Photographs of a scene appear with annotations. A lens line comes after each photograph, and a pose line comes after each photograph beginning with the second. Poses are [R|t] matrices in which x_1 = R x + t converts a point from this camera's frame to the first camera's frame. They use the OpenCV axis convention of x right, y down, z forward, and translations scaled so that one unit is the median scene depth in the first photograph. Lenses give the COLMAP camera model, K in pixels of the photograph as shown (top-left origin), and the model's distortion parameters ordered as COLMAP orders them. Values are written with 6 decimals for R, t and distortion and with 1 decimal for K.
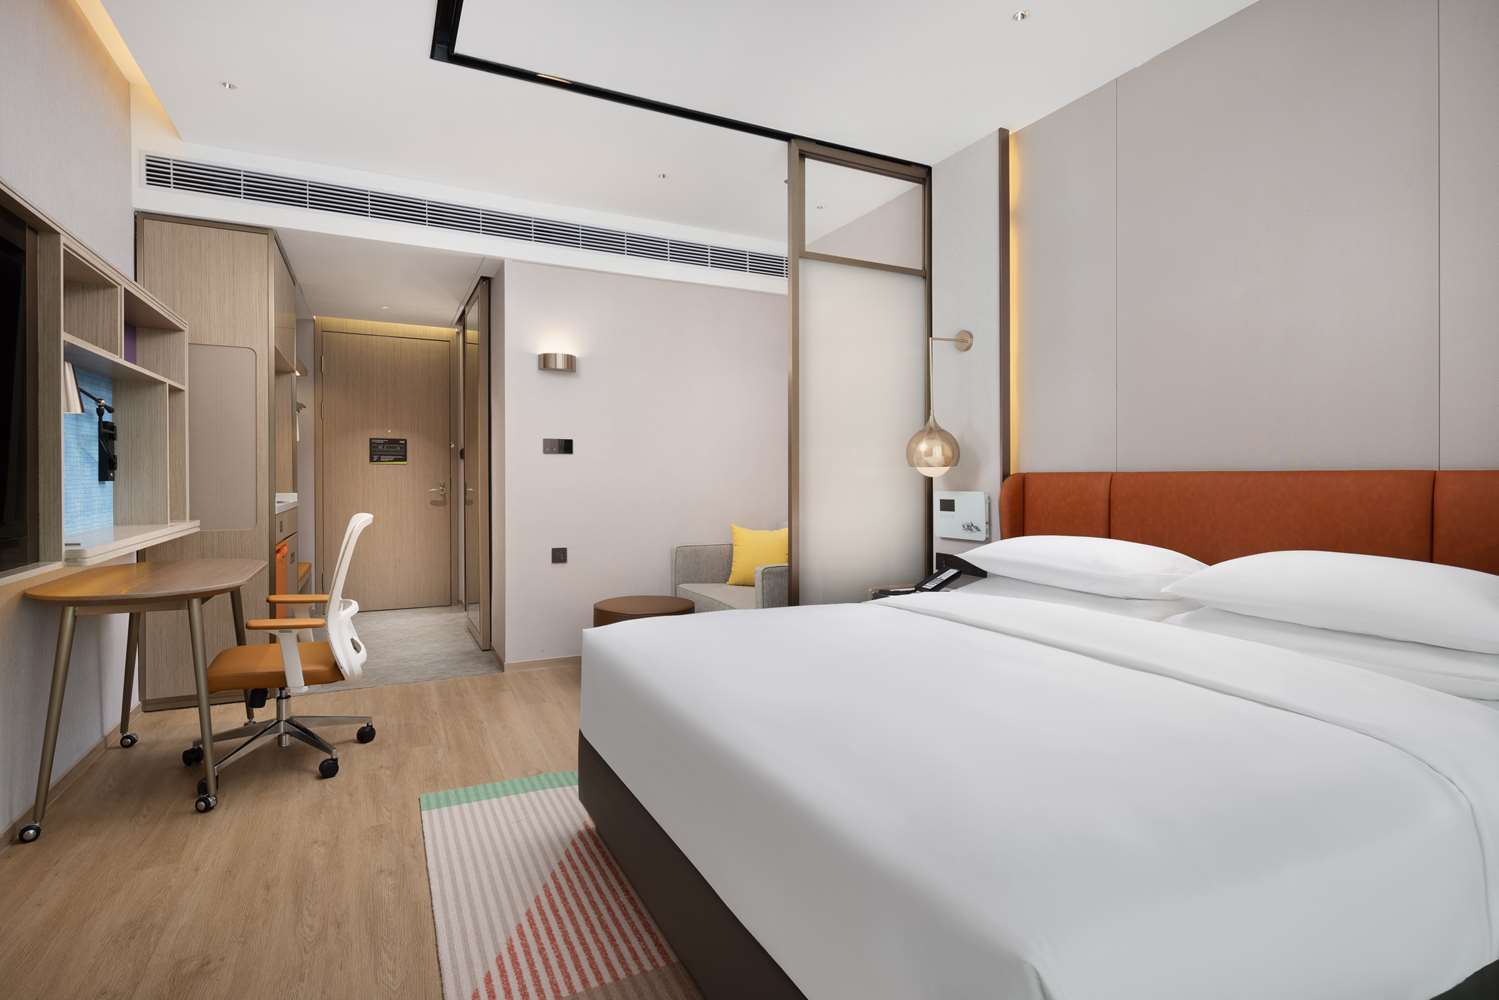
lens RADIAL K [[735.5, 0, 745.9], [0, 735.5, 485.0], [0, 0, 1]] dist [-0.000312, -0.000221]
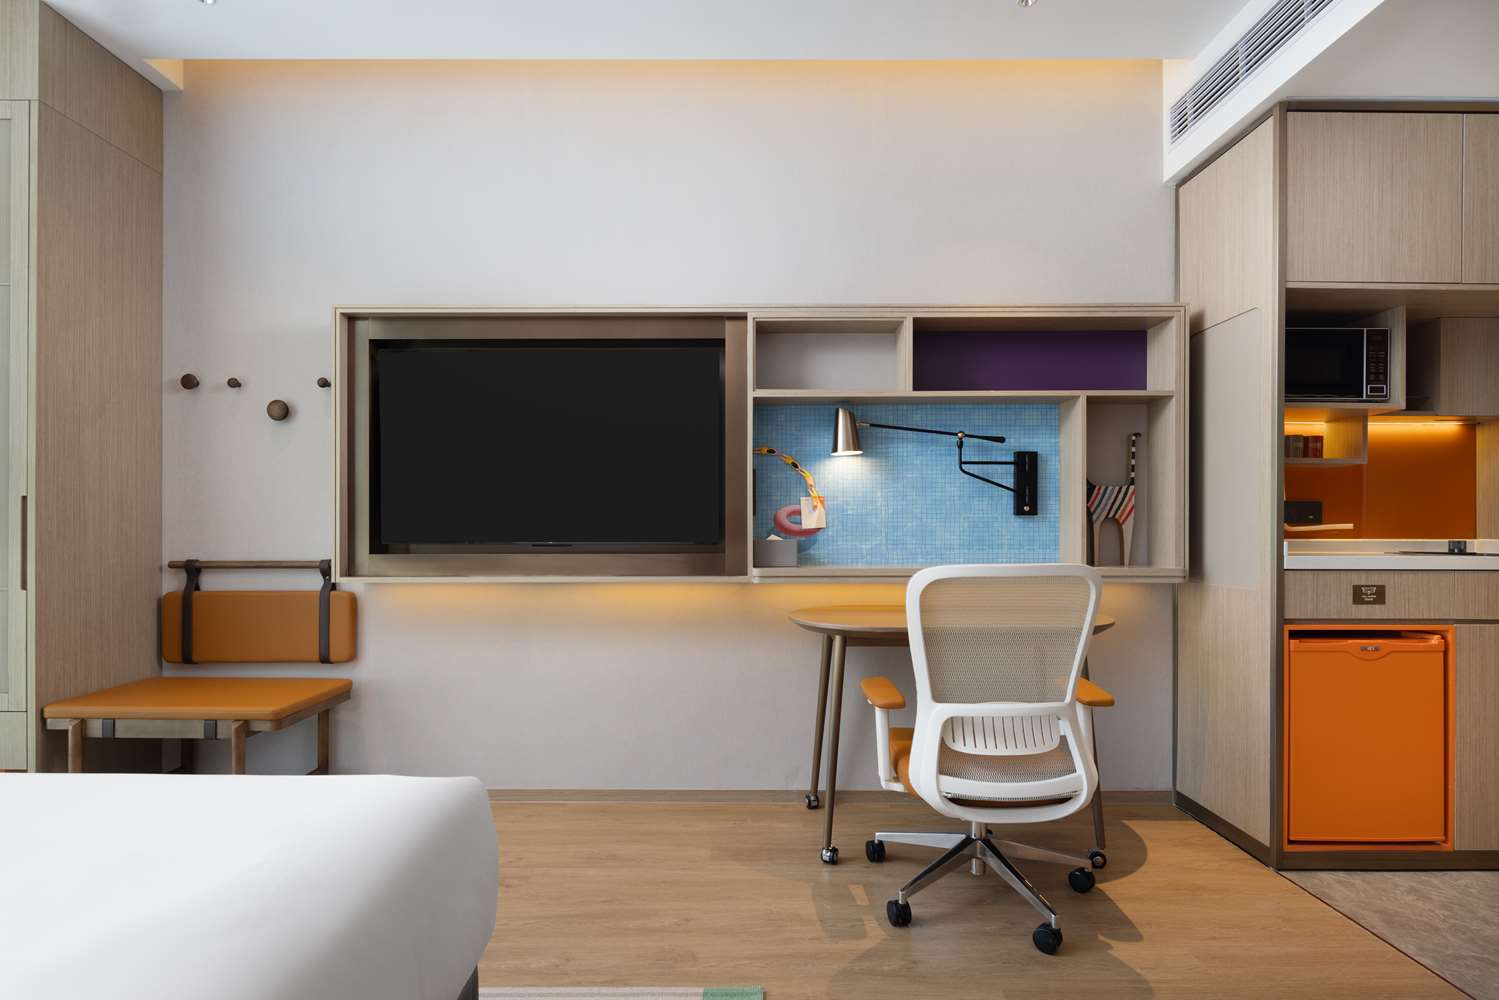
lens RADIAL K [[737.2, 0, 746.8], [0, 737.2, 523.9], [0, 0, 1]] dist [0.000611, -0.000008]
pose [[-0.449700, -0.003878, -0.893171, 0.151997], [-0.010978, 0.999939, 0.001186, 0.012742], [0.893112, 0.010339, -0.449716, 1.327892]]
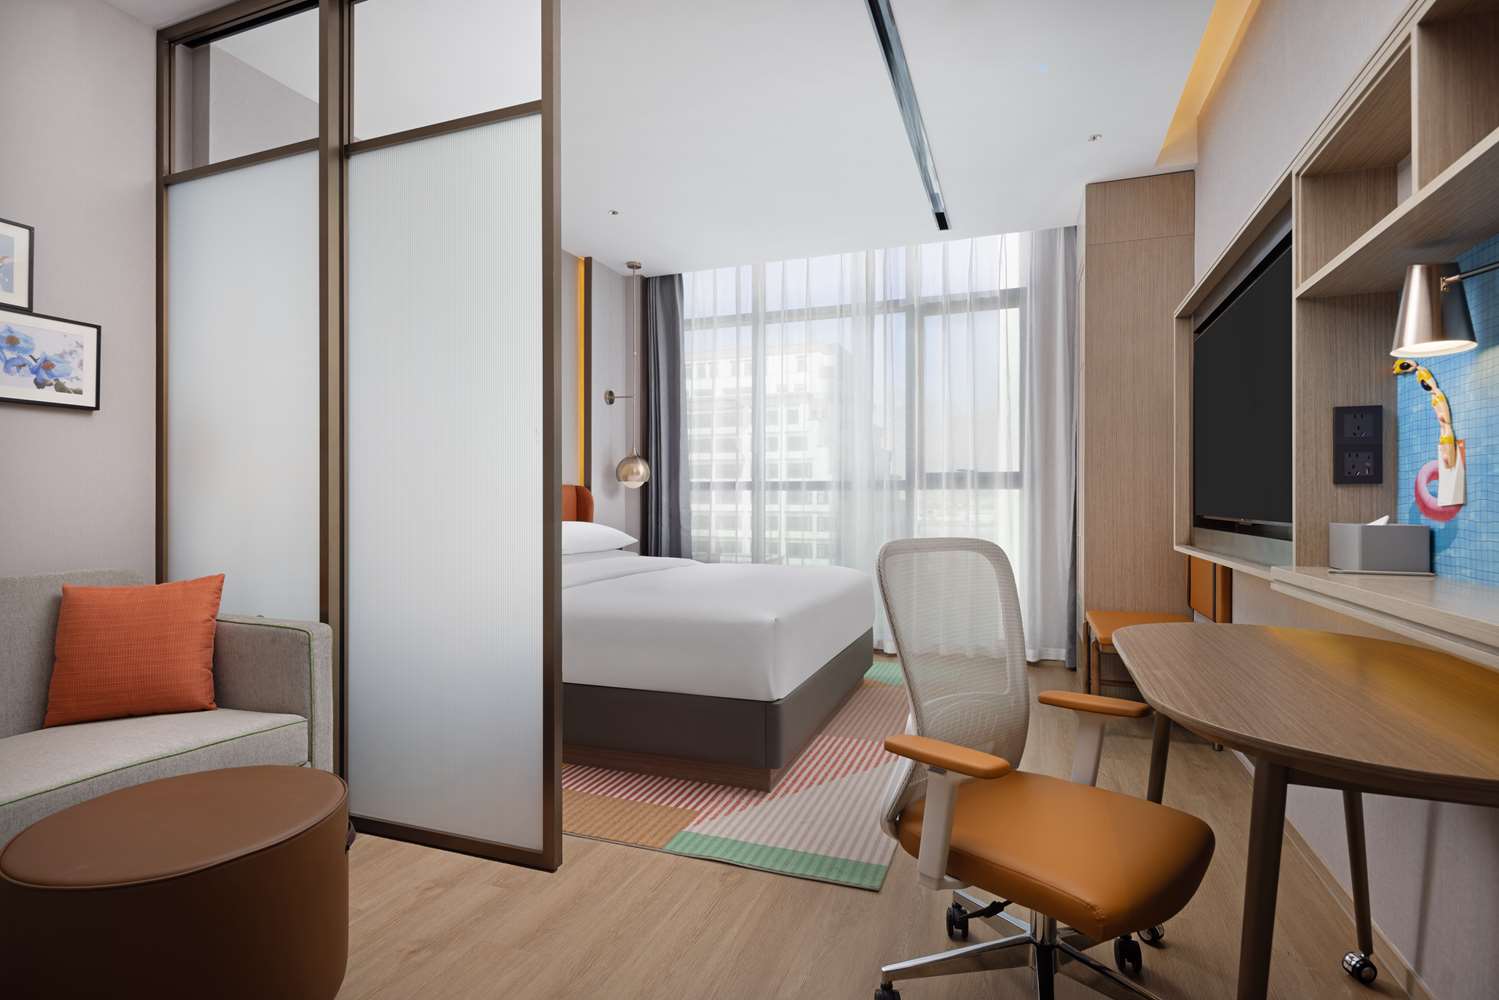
lens RADIAL K [[731.4, 0, 749.5], [0, 731.4, 500.0], [0, 0, 1]] dist [0.001069, 0.000150]
pose [[-0.682339, -0.003410, 0.731028, -0.944977], [0.002408, 0.999973, 0.006912, 0.010960], [-0.731032, 0.006477, -0.682312, 1.683289]]
